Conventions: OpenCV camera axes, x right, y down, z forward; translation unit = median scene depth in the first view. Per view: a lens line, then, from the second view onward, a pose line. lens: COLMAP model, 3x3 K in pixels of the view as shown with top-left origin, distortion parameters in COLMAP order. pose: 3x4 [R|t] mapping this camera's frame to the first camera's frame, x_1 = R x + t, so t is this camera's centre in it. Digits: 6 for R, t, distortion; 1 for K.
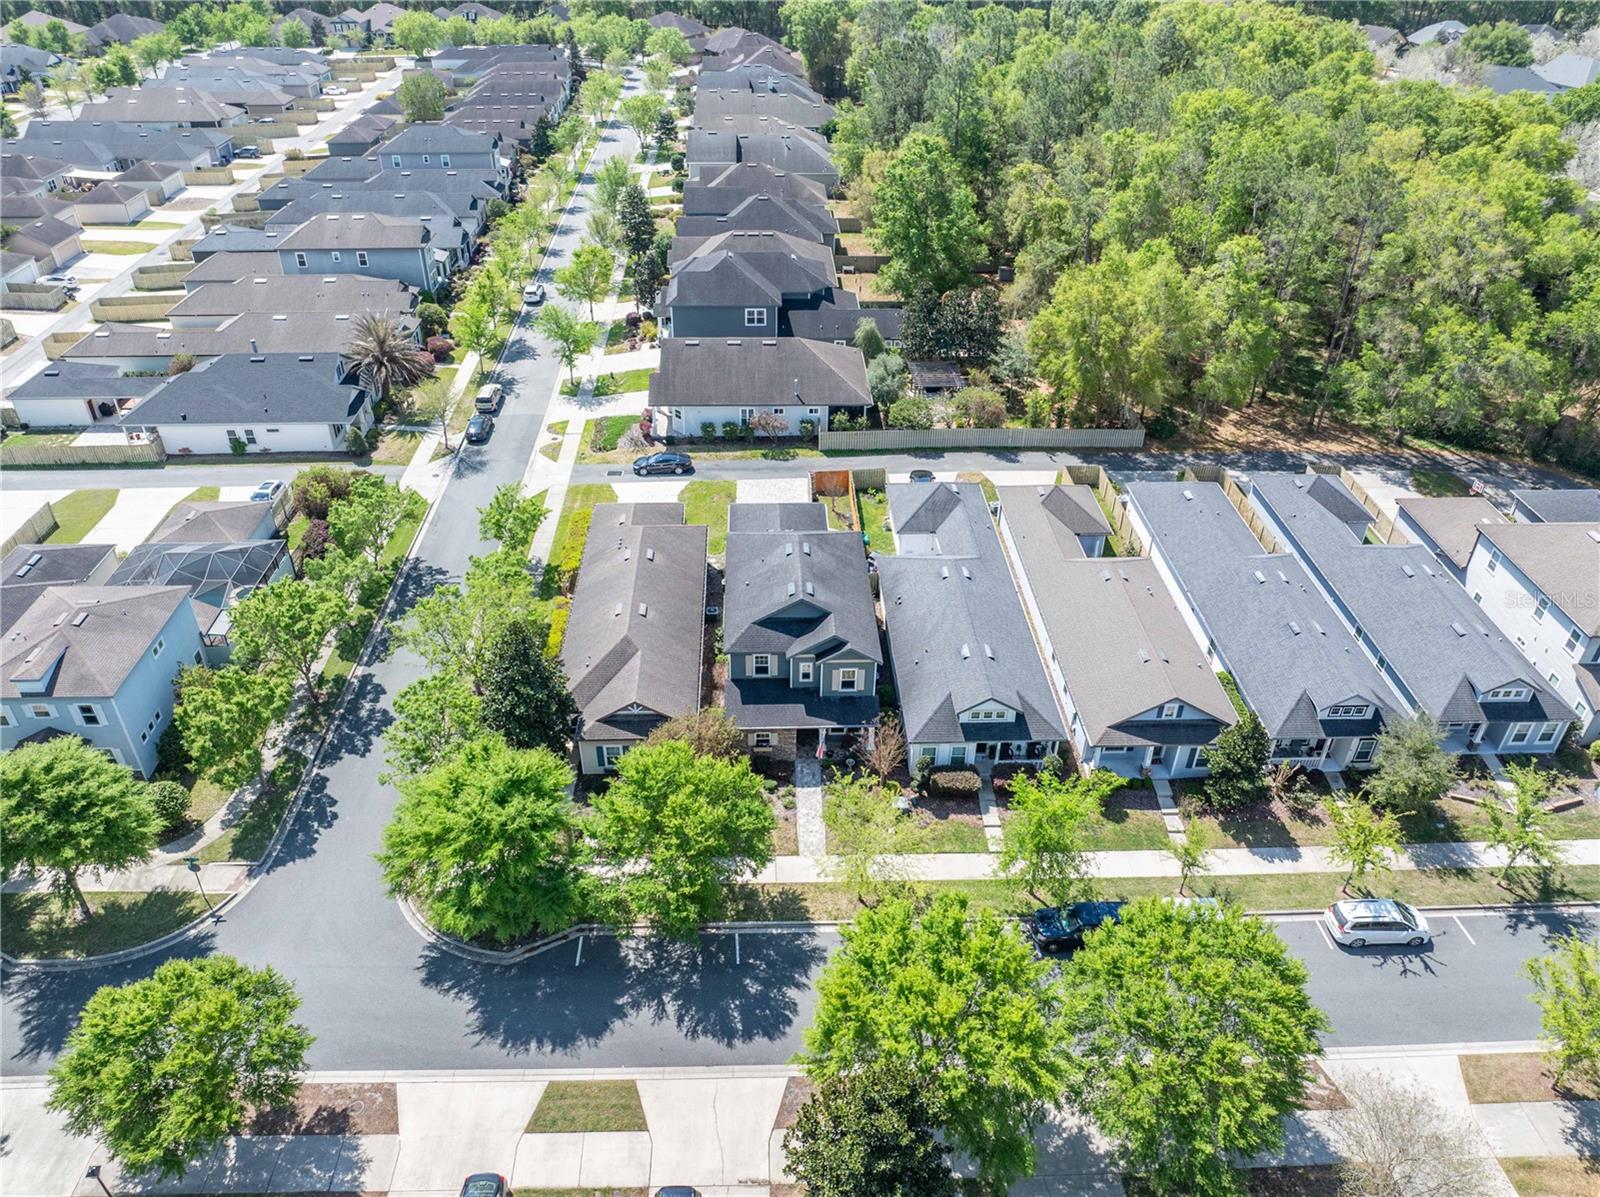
lens RADIAL K [[1125.8, 0, 800.0], [0, 1125.8, 598.5], [0, 0, 1]] dist [-0.048180, 0.013469]
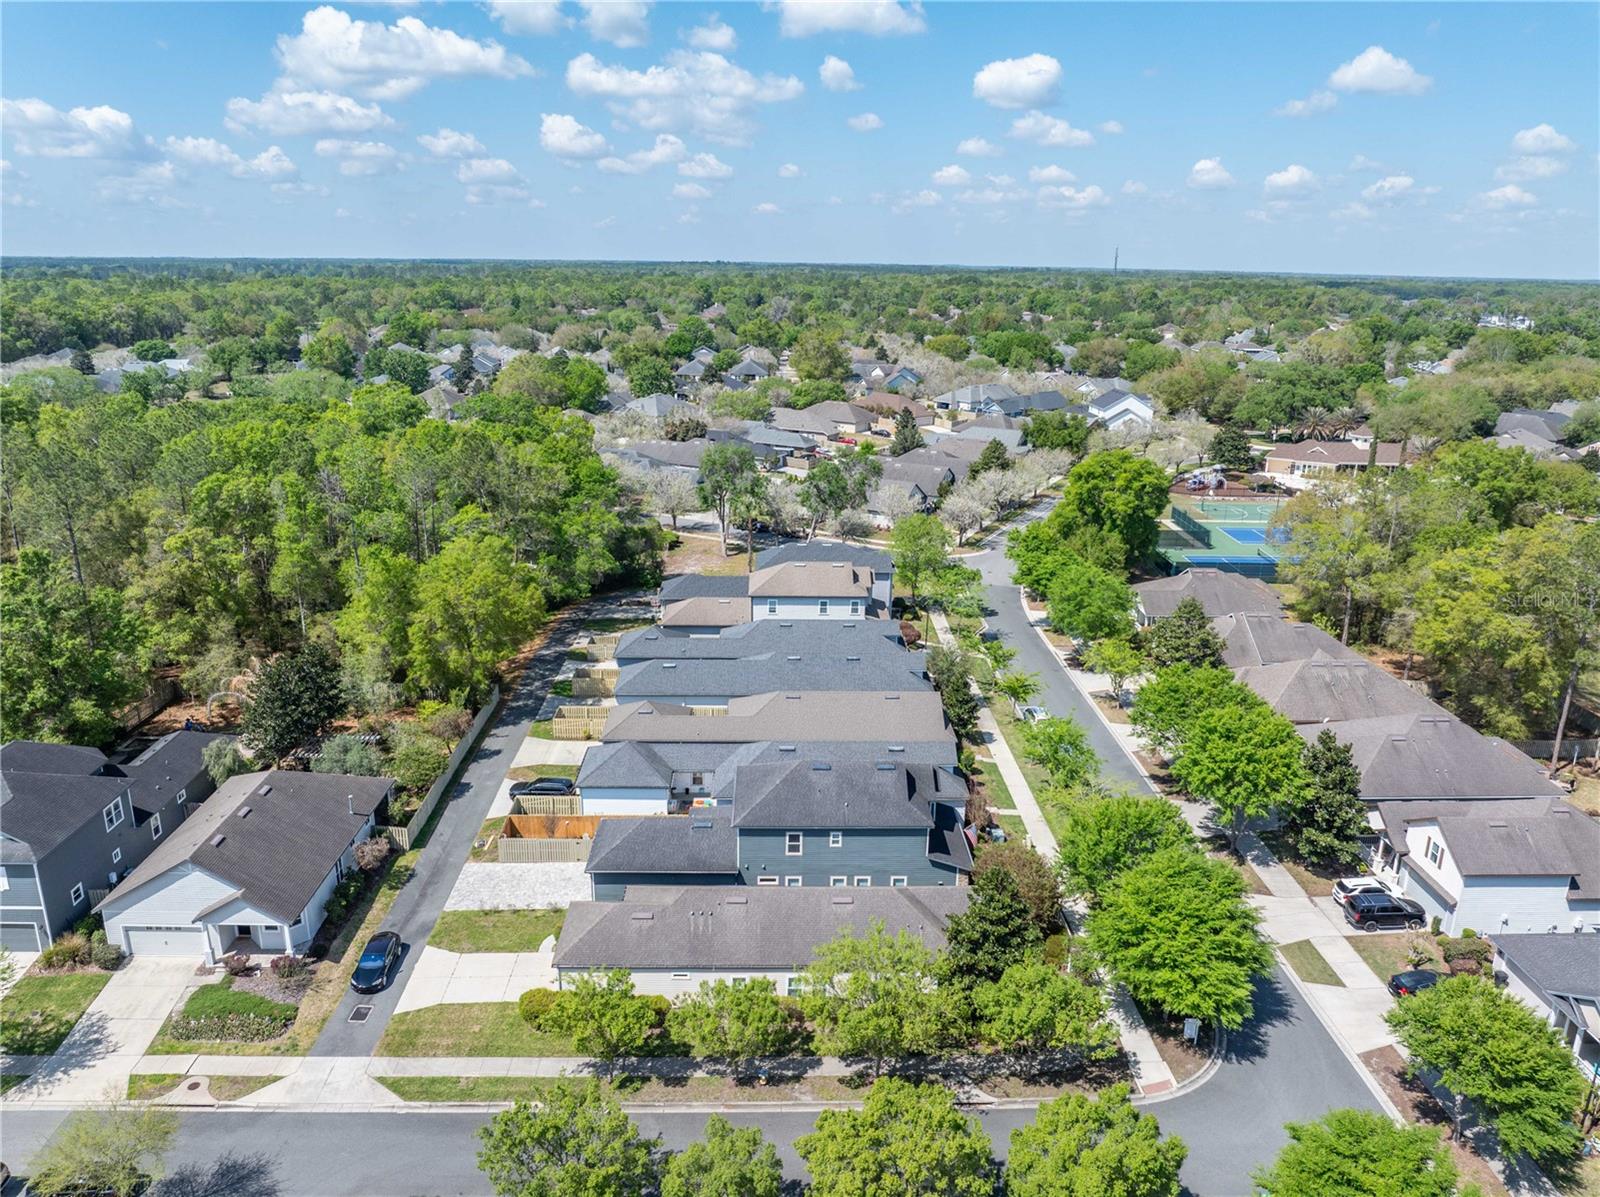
lens RADIAL K [[1125.8, 0, 800.0], [0, 1125.8, 598.5], [0, 0, 1]] dist [-0.048180, 0.013469]
pose [[0.012586, -0.298514, 0.954322, -0.734375], [0.554612, 0.796219, 0.241745, -0.329226], [-0.832014, 0.526236, 0.175580, 0.531943]]
